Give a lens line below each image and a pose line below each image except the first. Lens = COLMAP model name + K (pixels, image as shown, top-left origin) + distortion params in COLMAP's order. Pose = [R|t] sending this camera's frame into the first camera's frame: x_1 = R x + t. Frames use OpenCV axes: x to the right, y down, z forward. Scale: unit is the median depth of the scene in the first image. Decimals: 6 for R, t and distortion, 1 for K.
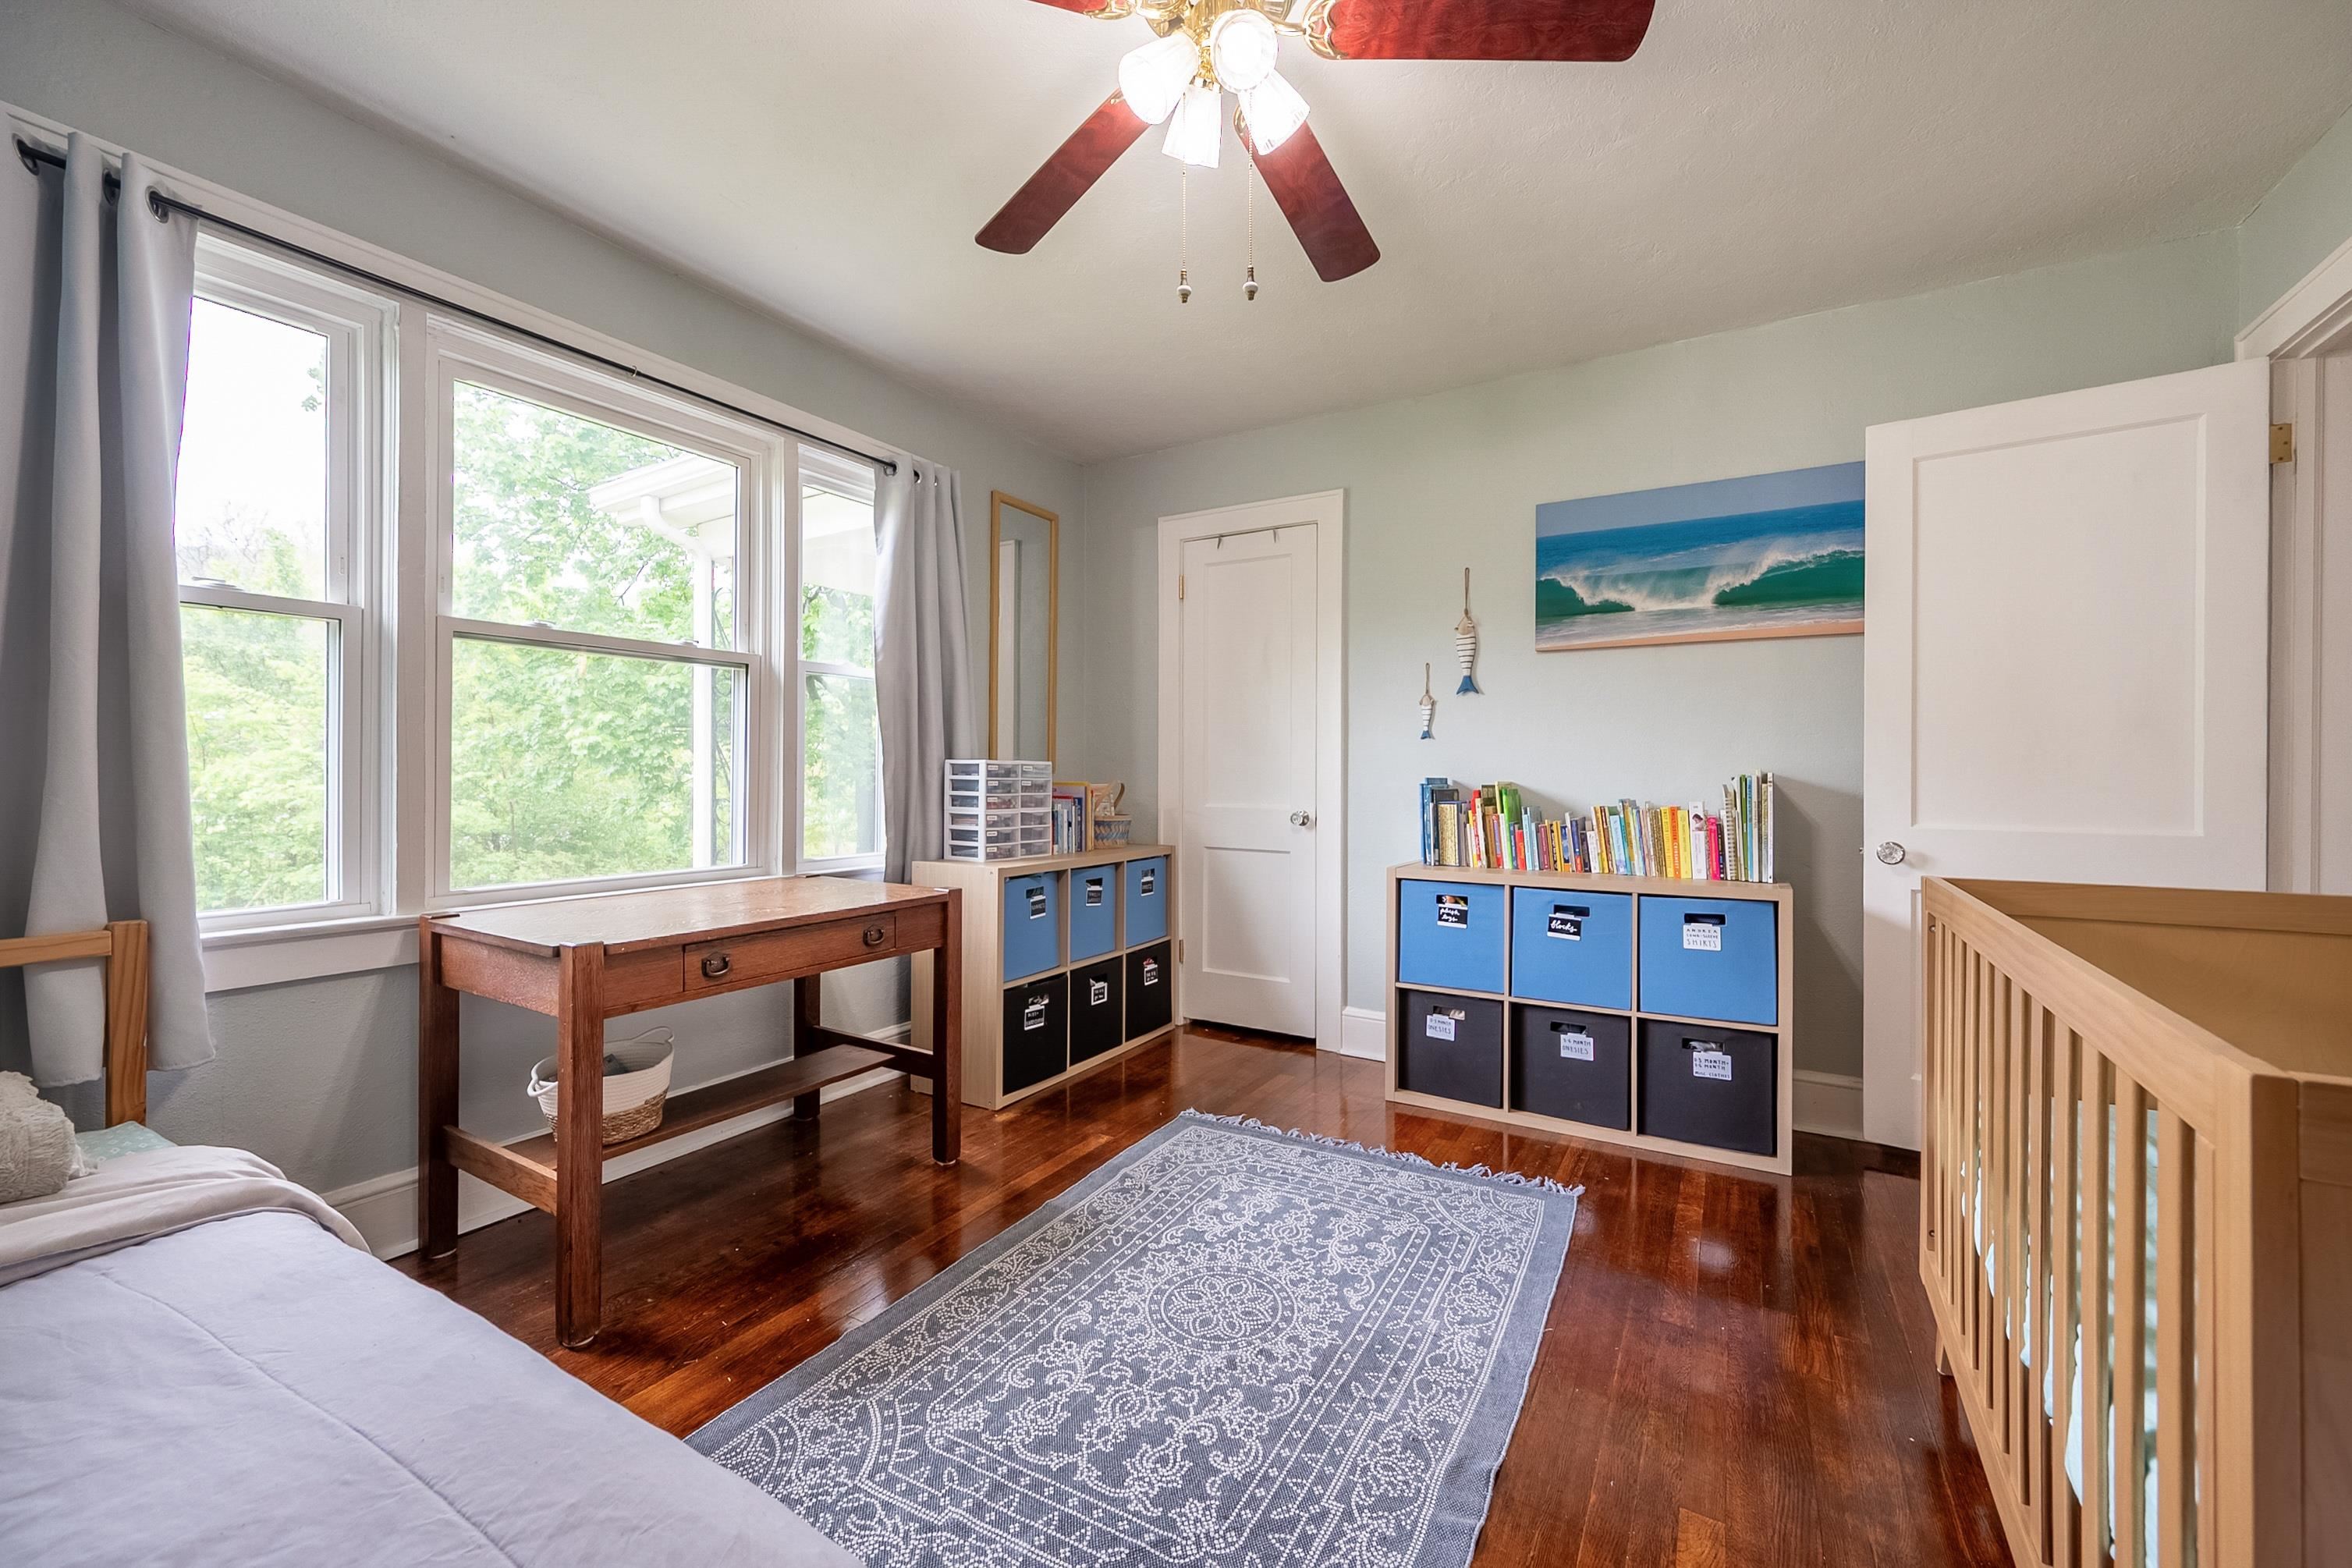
lens RADIAL K [[950.2, 0, 1176.0], [0, 950.2, 784.0], [0, 0, 1]] dist [-0.001134, -0.000101]
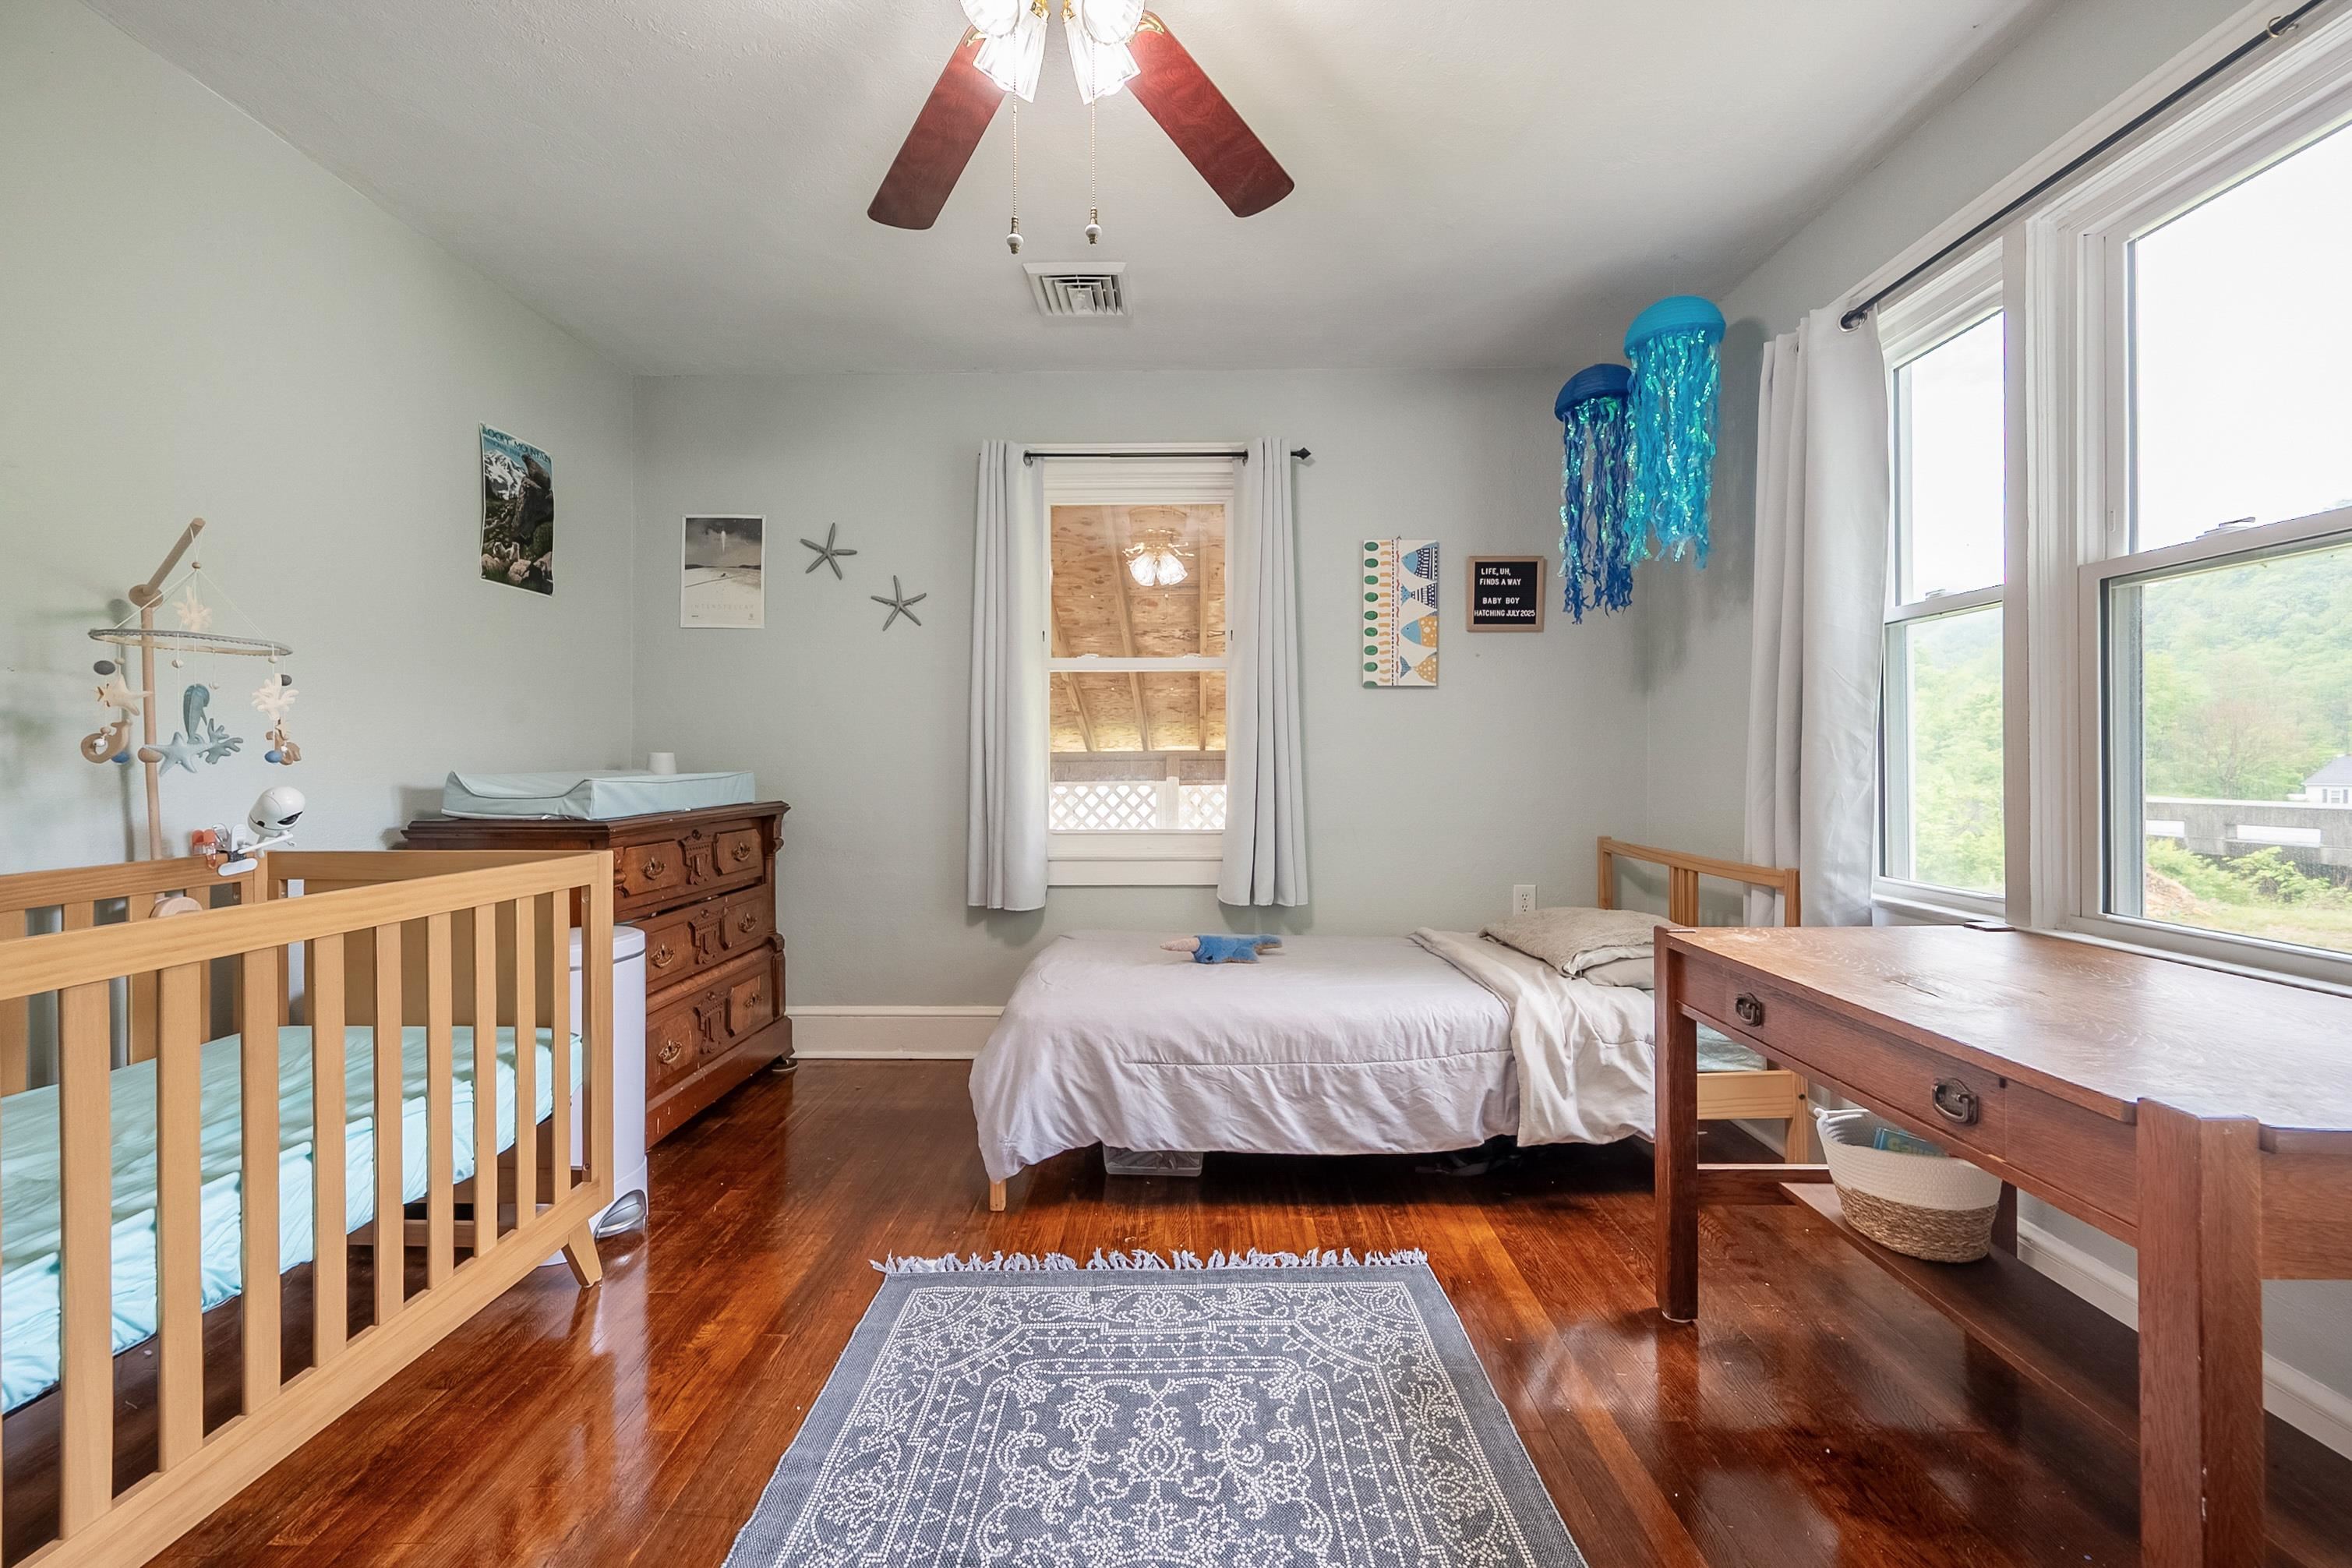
lens RADIAL K [[950.2, 0, 1176.0], [0, 950.2, 784.0], [0, 0, 1]] dist [-0.001134, -0.000101]
pose [[-0.867056, 0.012742, -0.498048, 0.402768], [-0.003455, 0.999495, 0.031587, -0.020303], [0.498199, 0.029108, -0.866574, 1.891062]]
